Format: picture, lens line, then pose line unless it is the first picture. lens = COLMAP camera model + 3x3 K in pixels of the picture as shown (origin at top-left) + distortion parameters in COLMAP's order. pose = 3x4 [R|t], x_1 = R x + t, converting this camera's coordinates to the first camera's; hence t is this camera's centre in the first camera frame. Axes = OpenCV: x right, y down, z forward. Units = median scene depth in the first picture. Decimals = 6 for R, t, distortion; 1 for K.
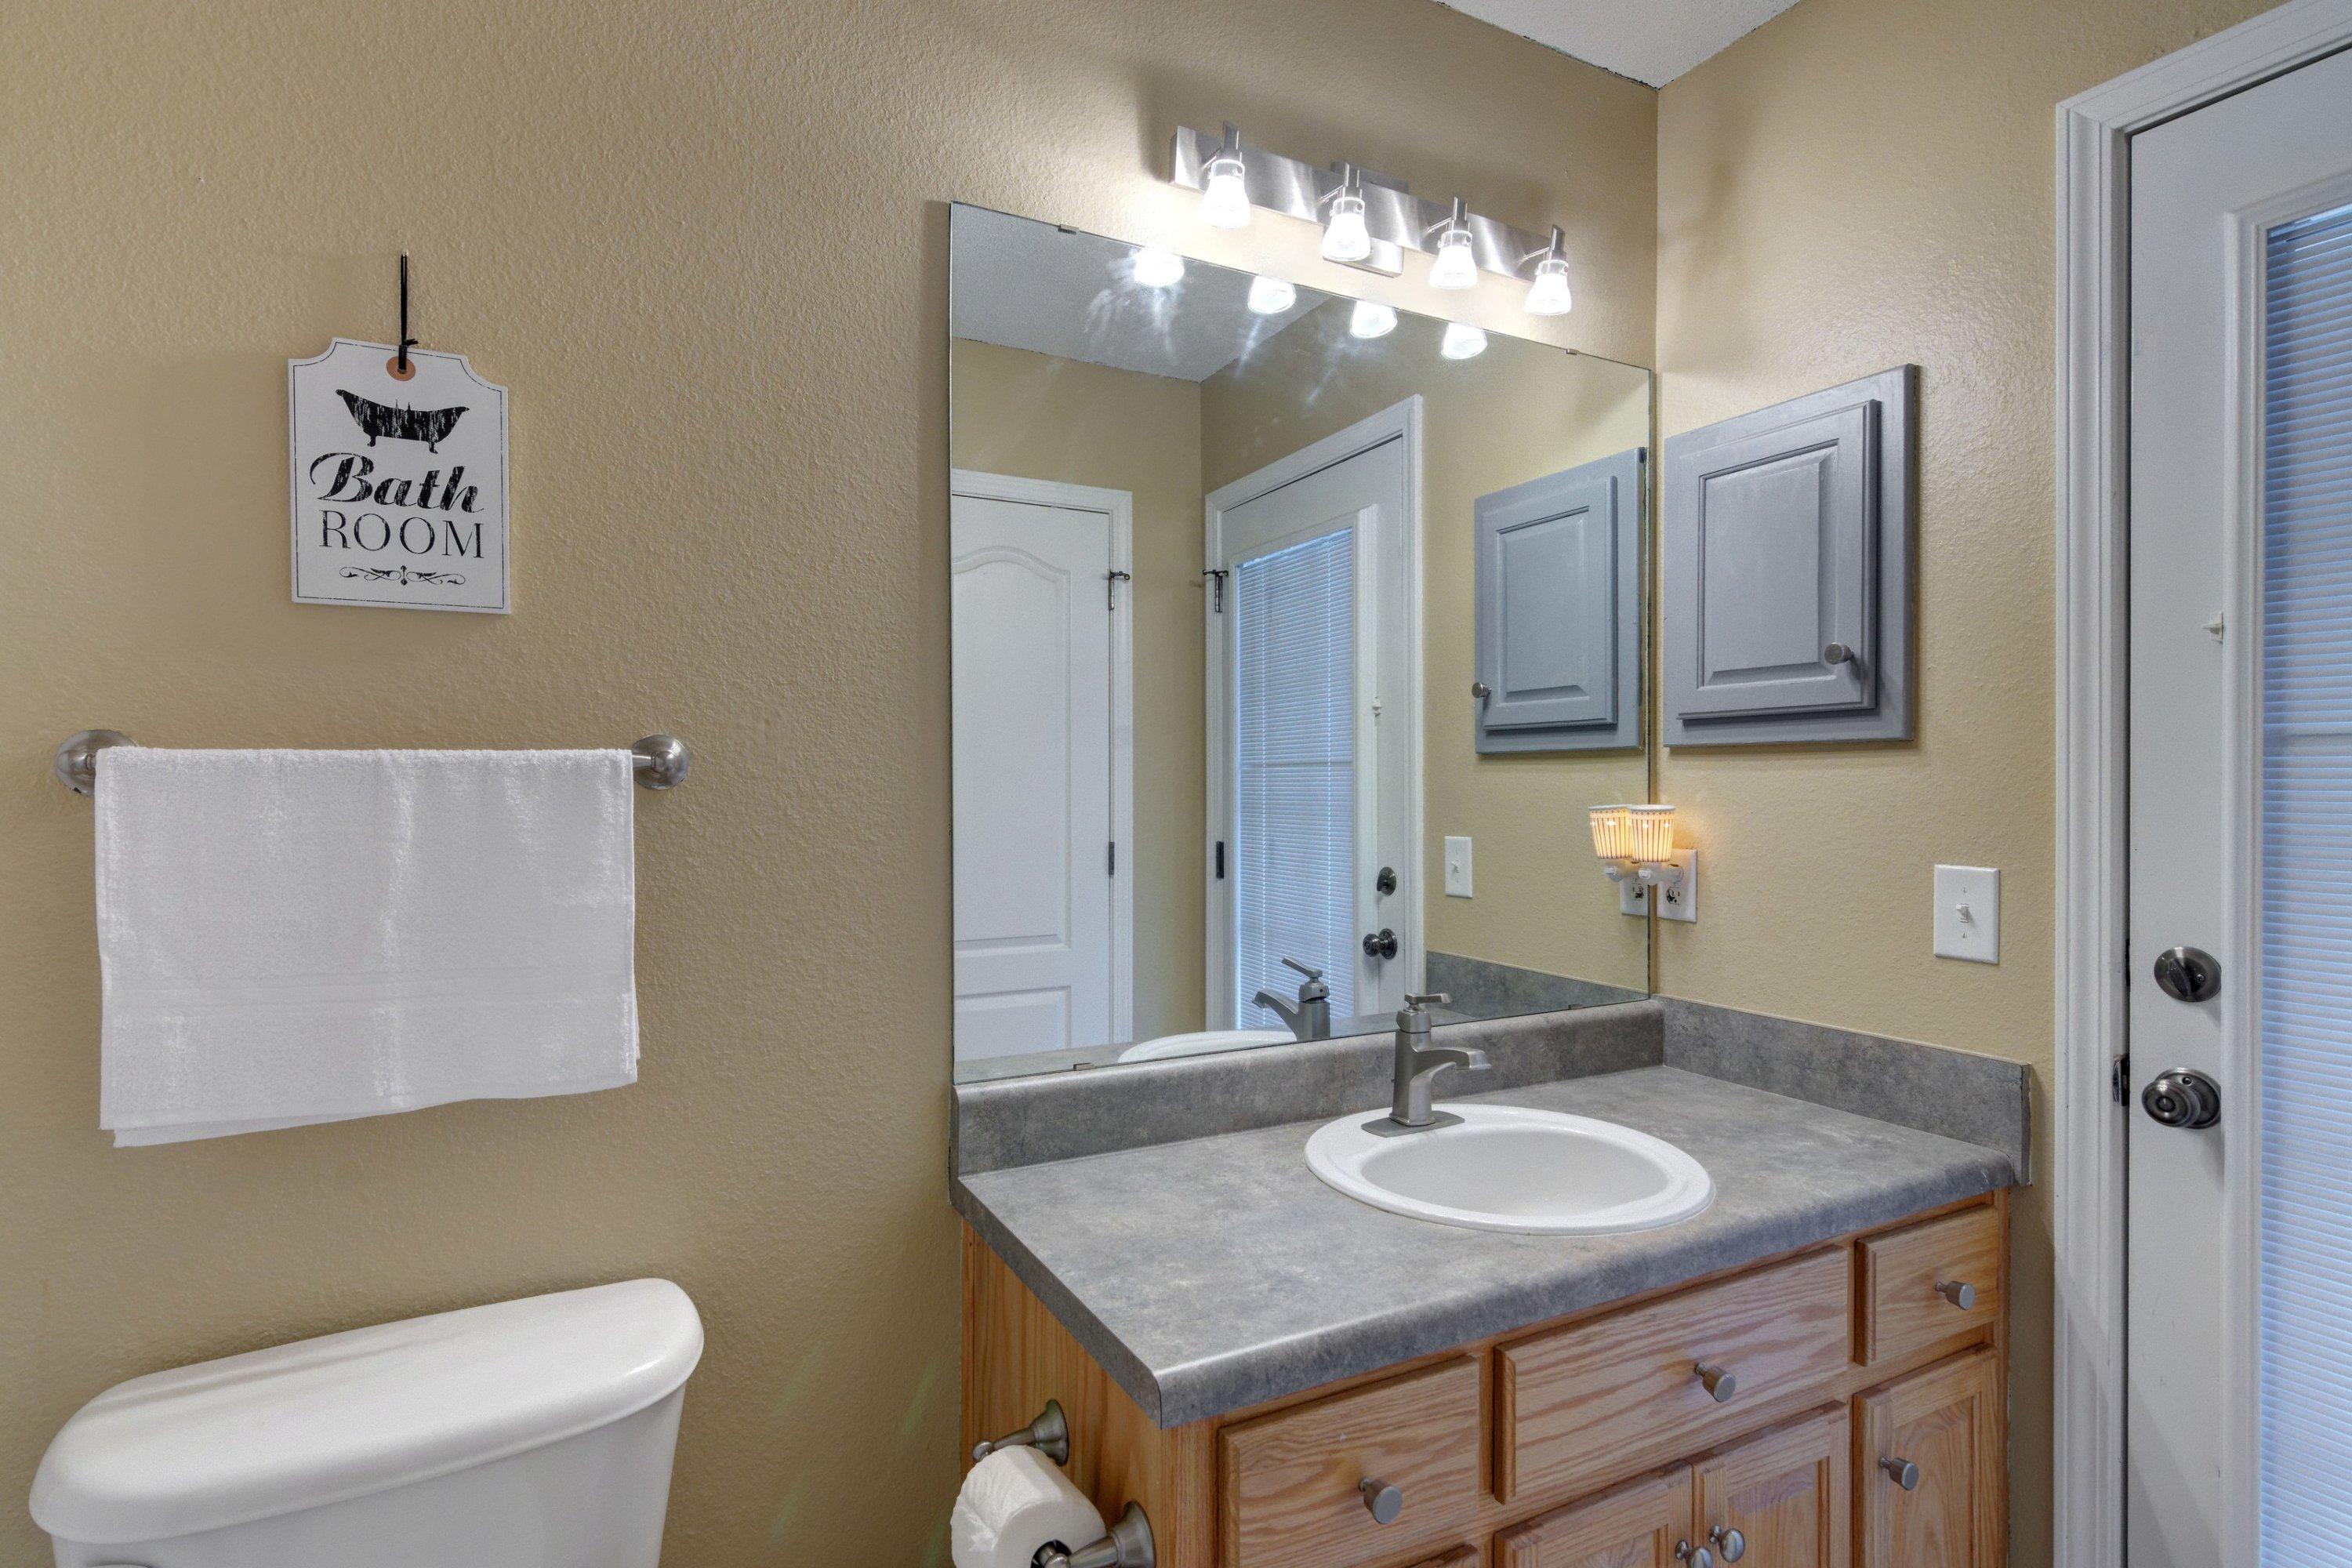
lens RADIAL K [[1123.8, 0, 1176.2], [0, 1123.8, 787.9], [0, 0, 1]] dist [0.002511, 0.000105]
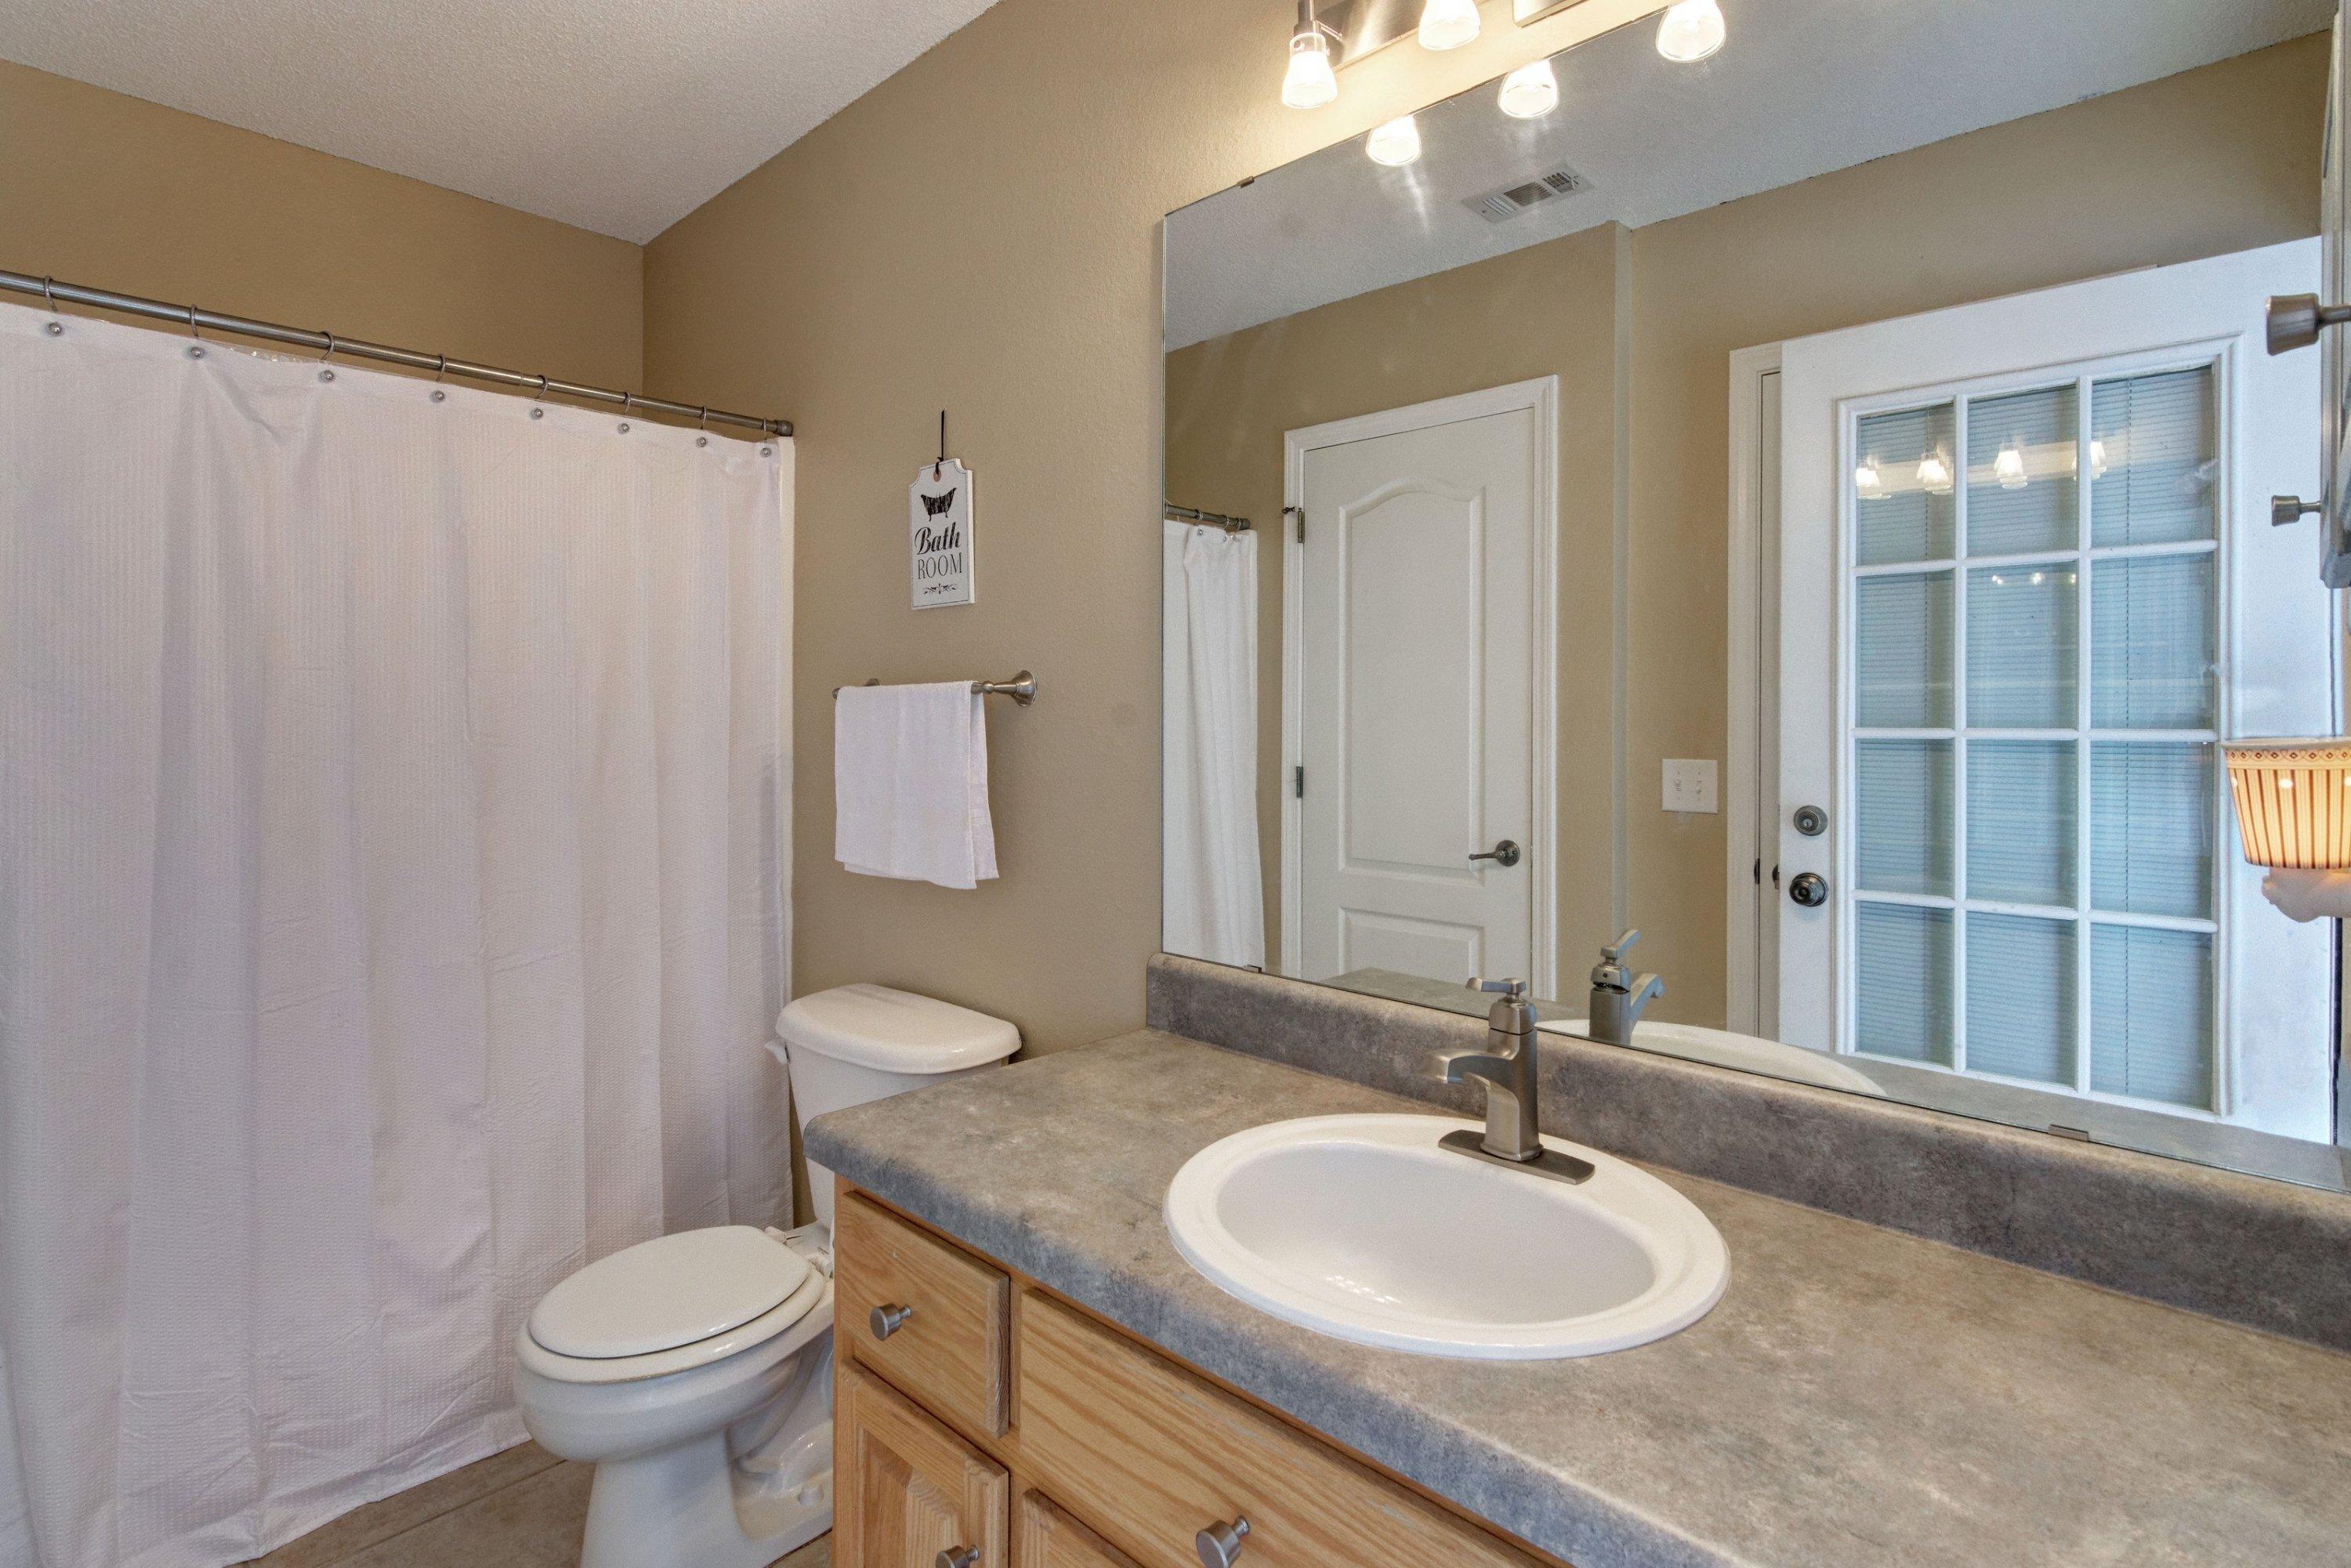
lens RADIAL K [[1120.1, 0, 1179.5], [0, 1120.1, 715.7], [0, 0, 1]] dist [0.001470, -0.000422]
pose [[0.342252, -0.001198, -0.939608, 1.133238], [-0.005119, 0.999982, -0.003140, 0.019333], [0.939594, 0.005885, 0.342239, 0.743463]]
